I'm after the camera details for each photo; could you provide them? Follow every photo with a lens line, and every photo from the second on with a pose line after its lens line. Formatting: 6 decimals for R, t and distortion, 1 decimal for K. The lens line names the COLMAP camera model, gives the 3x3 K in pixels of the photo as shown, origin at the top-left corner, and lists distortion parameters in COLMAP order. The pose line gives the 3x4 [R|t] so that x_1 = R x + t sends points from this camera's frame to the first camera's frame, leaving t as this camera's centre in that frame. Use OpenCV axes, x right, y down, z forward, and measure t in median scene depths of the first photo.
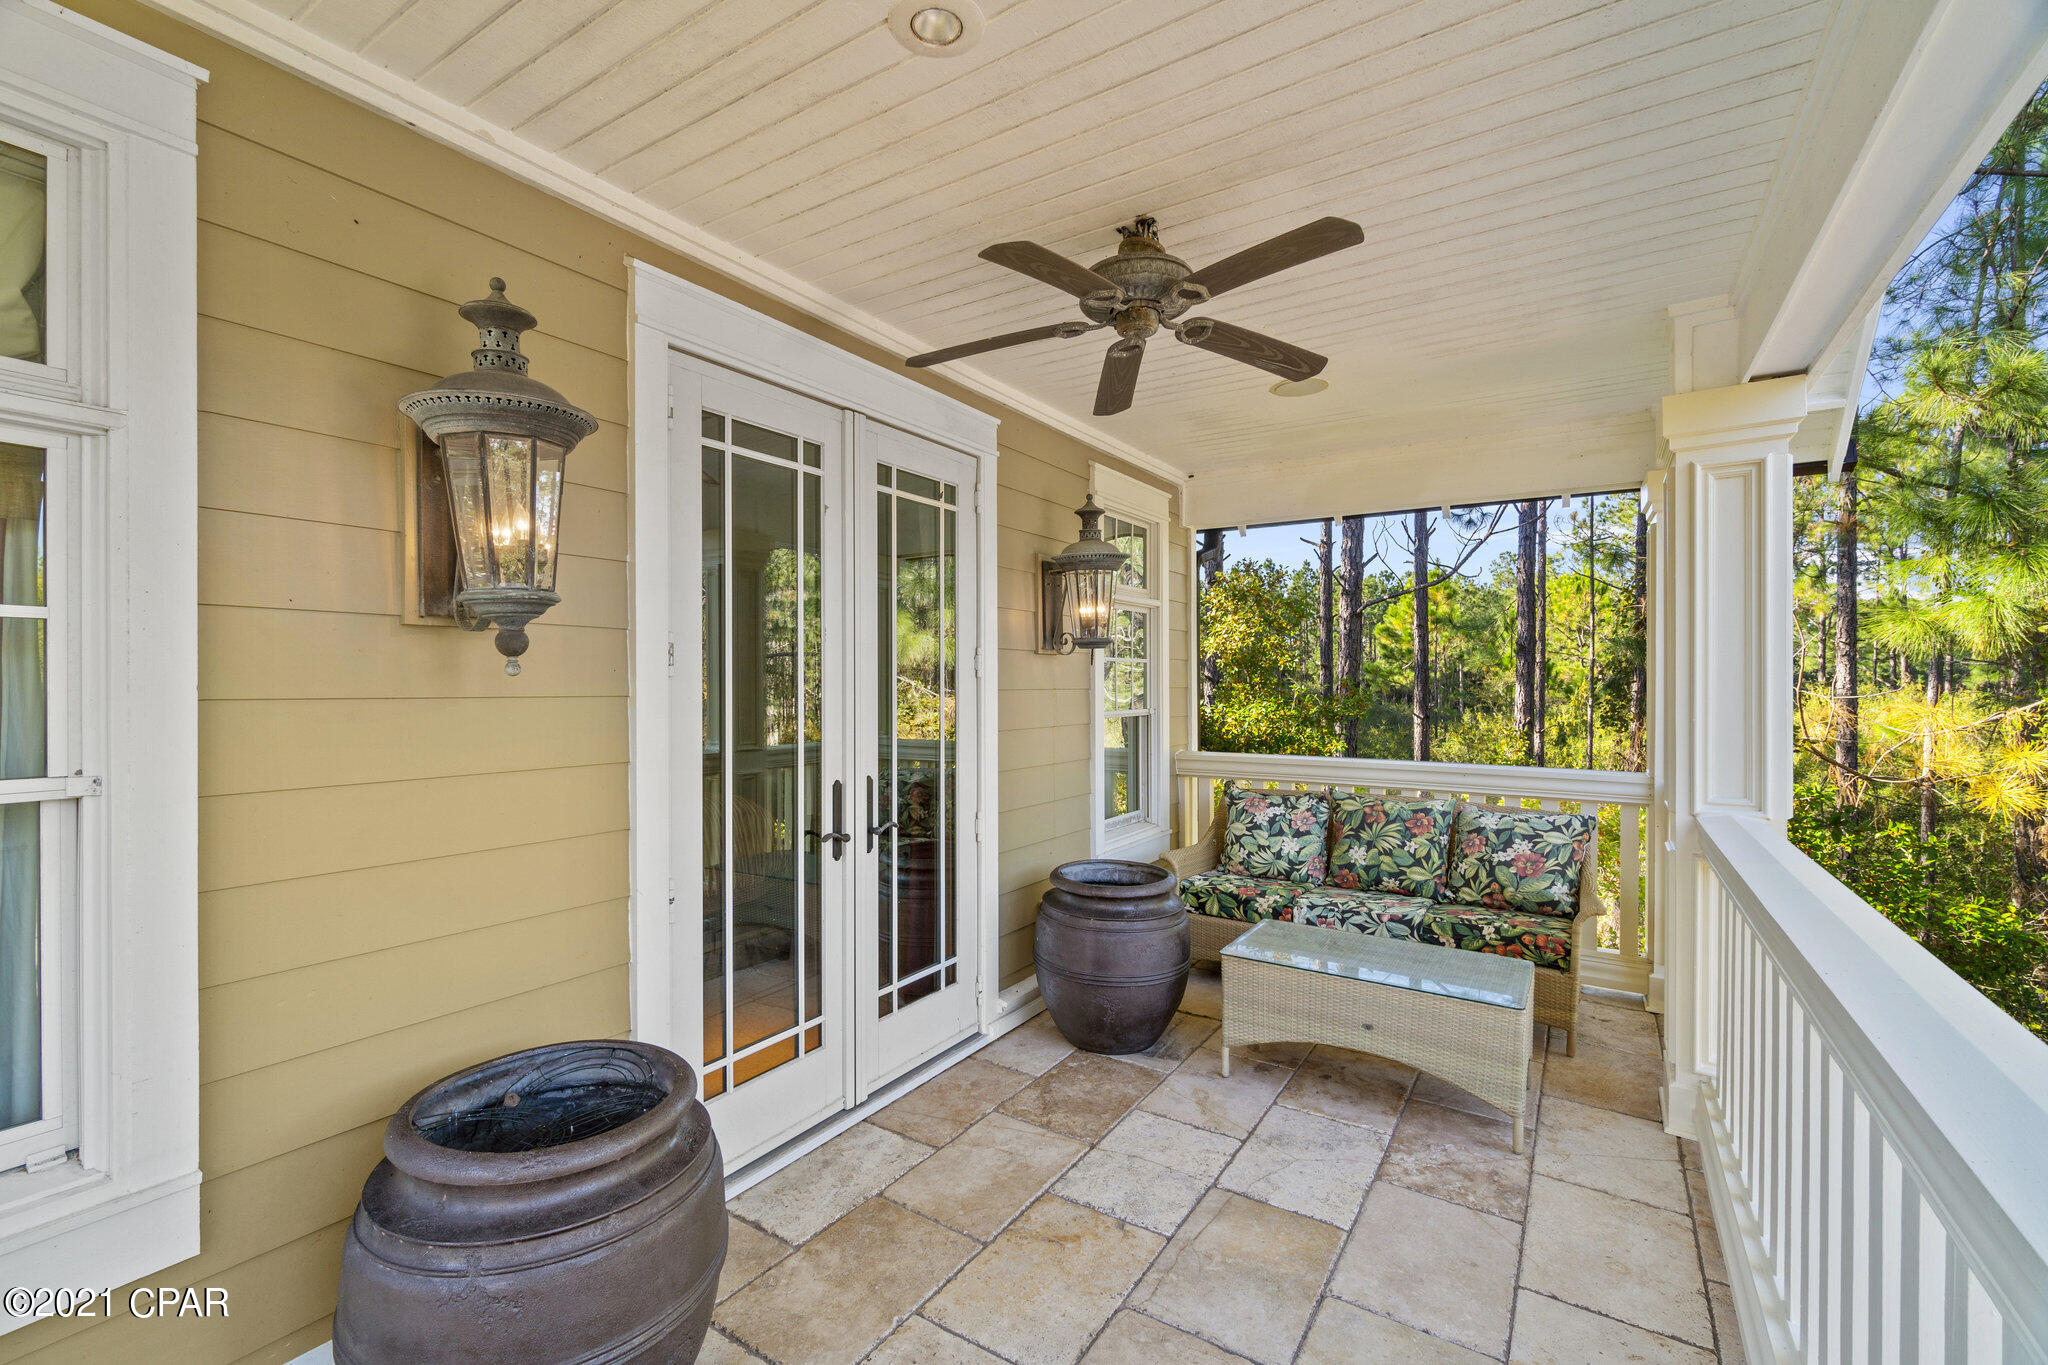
lens RADIAL K [[883.6, 0, 1024.1], [0, 883.6, 681.5], [0, 0, 1]] dist [0.000890, -0.000837]
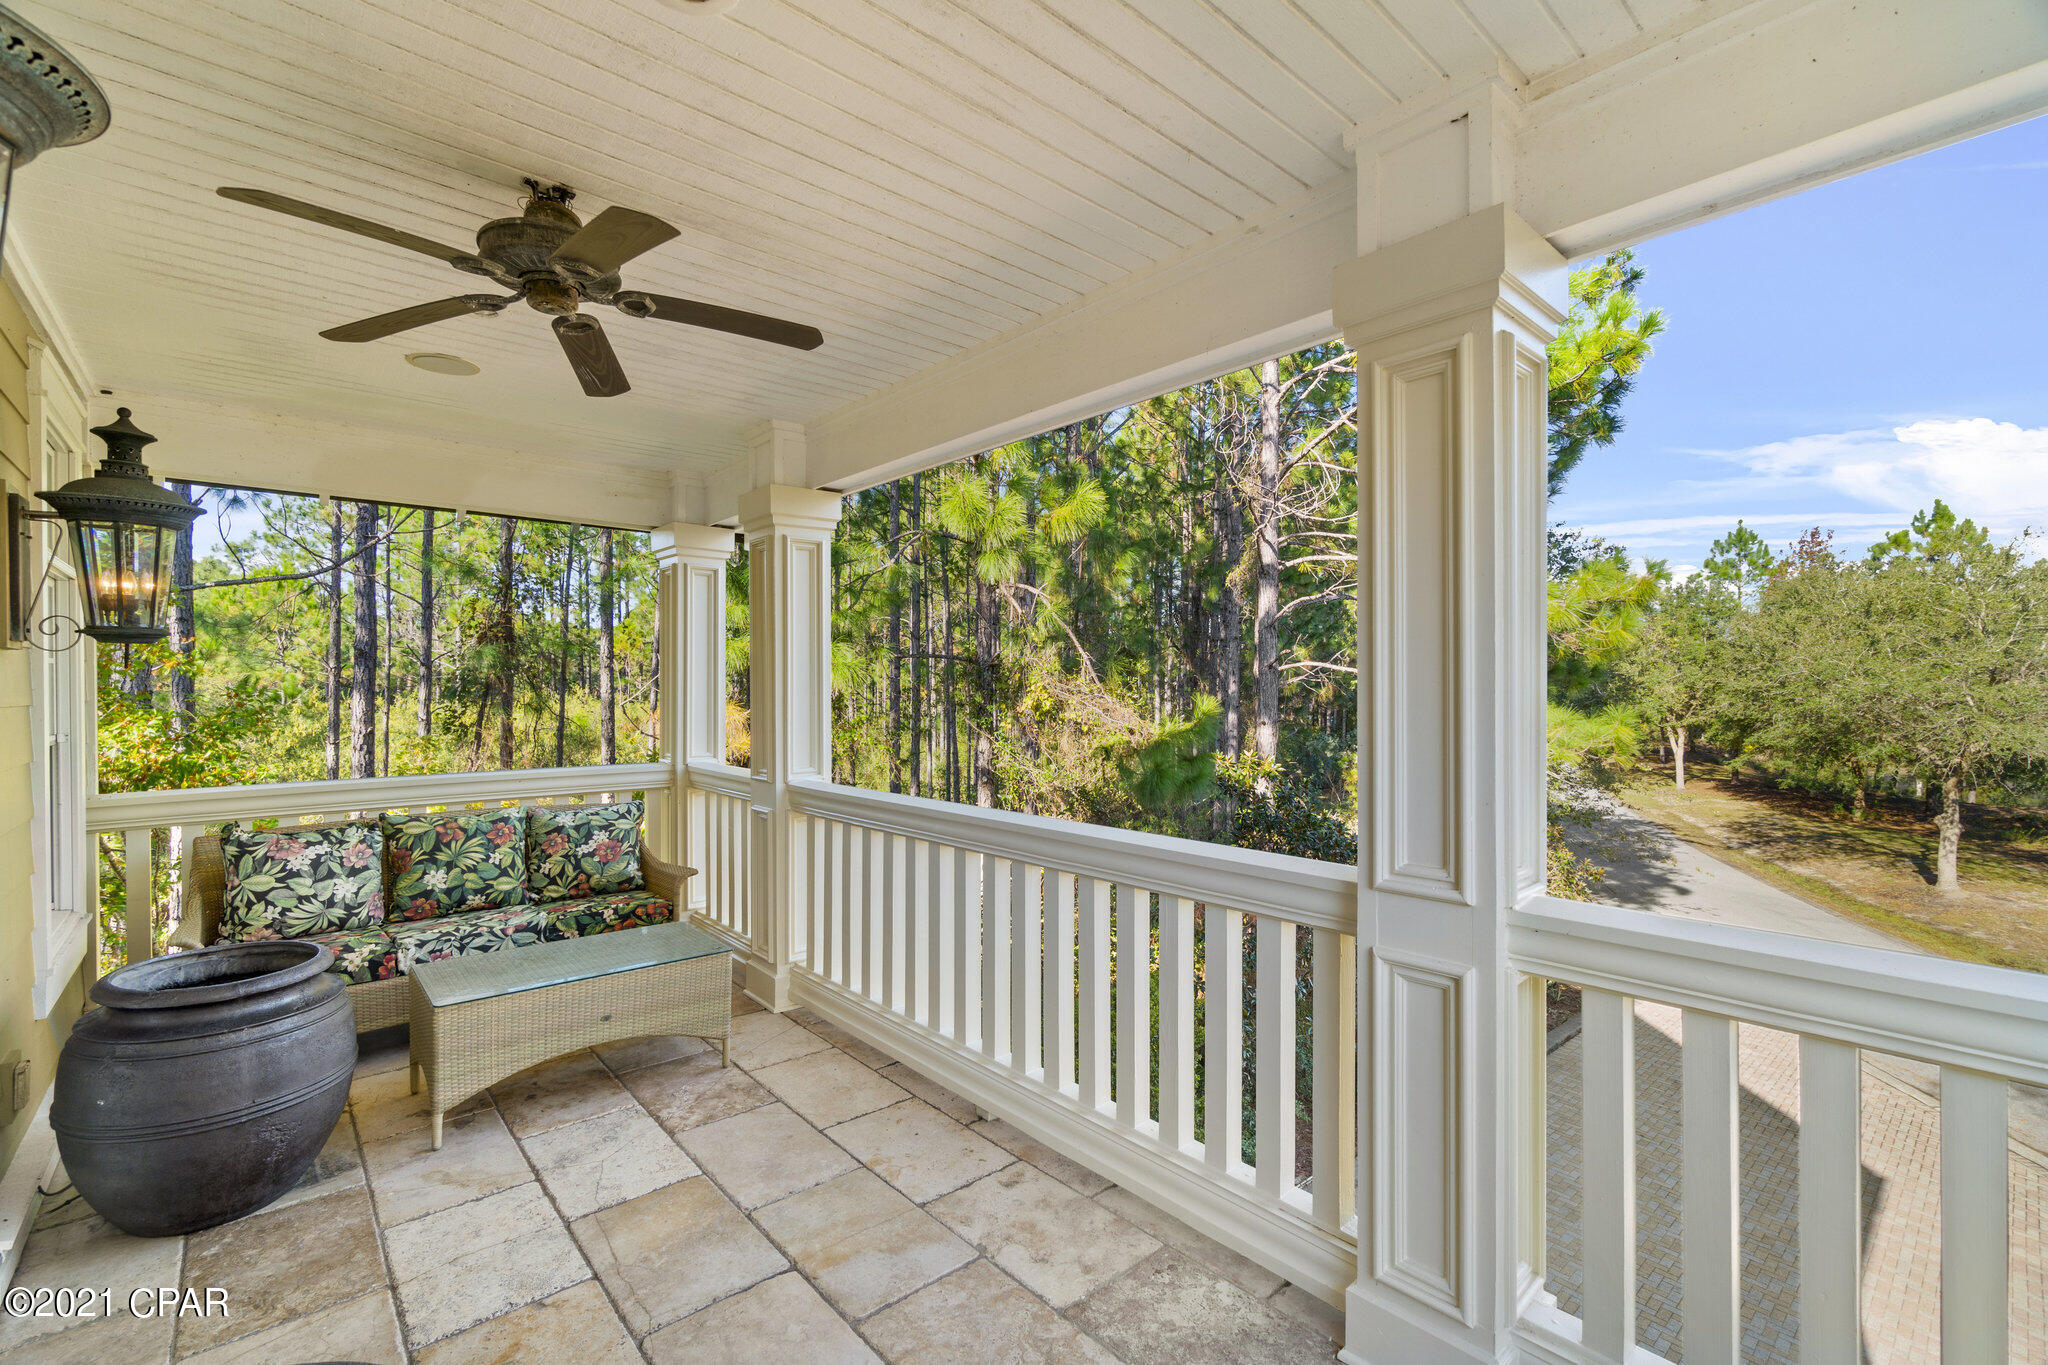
lens RADIAL K [[883.6, 0, 1027.9], [0, 883.6, 686.4], [0, 0, 1]] dist [0.000890, -0.000837]
pose [[0.272171, -0.002503, 0.962246, -0.365242], [0.003961, 0.999991, 0.001481, -0.003390], [-0.962241, 0.003409, 0.272178, 0.170338]]
